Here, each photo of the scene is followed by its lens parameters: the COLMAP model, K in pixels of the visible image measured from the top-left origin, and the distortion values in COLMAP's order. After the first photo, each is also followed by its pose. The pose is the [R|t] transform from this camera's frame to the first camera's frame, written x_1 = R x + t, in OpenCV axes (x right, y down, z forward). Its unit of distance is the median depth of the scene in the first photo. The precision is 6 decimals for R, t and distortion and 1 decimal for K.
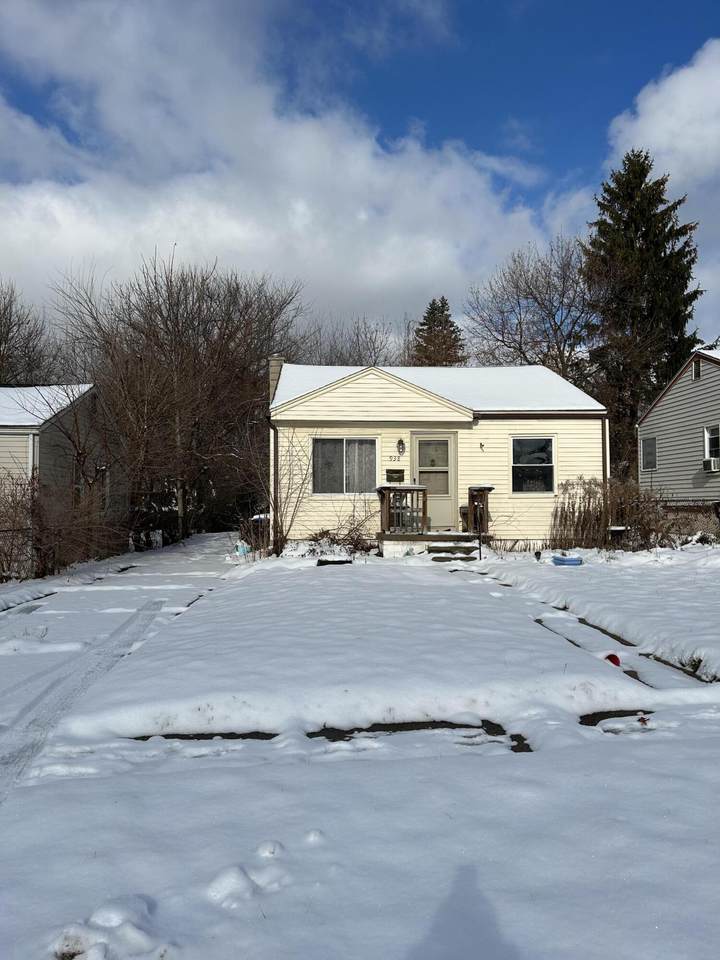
lens RADIAL K [[738.6, 0, 360.0], [0, 738.6, 480.0], [0, 0, 1]] dist [0.138685, -0.156597]
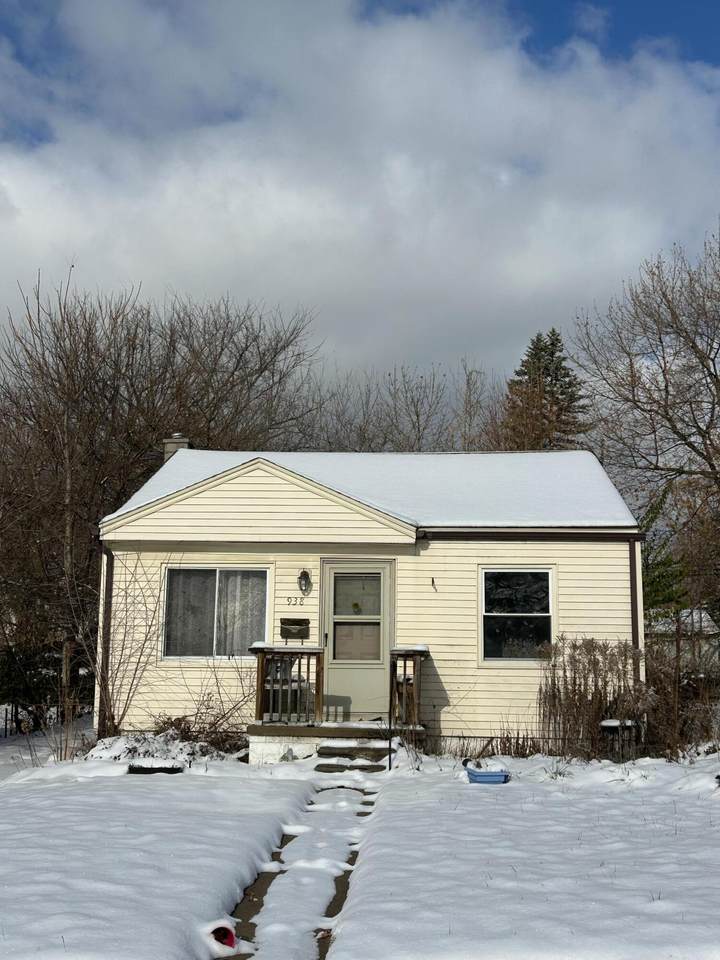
lens RADIAL K [[1225.1, 0, 360.0], [0, 1225.1, 480.0], [0, 0, 1]] dist [0.222323, -0.632929]
pose [[0.993819, -0.000962, -0.111010, 0.219166], [-0.011717, 0.993468, -0.113507, -0.013501], [0.110394, 0.114106, 0.987316, -0.042508]]
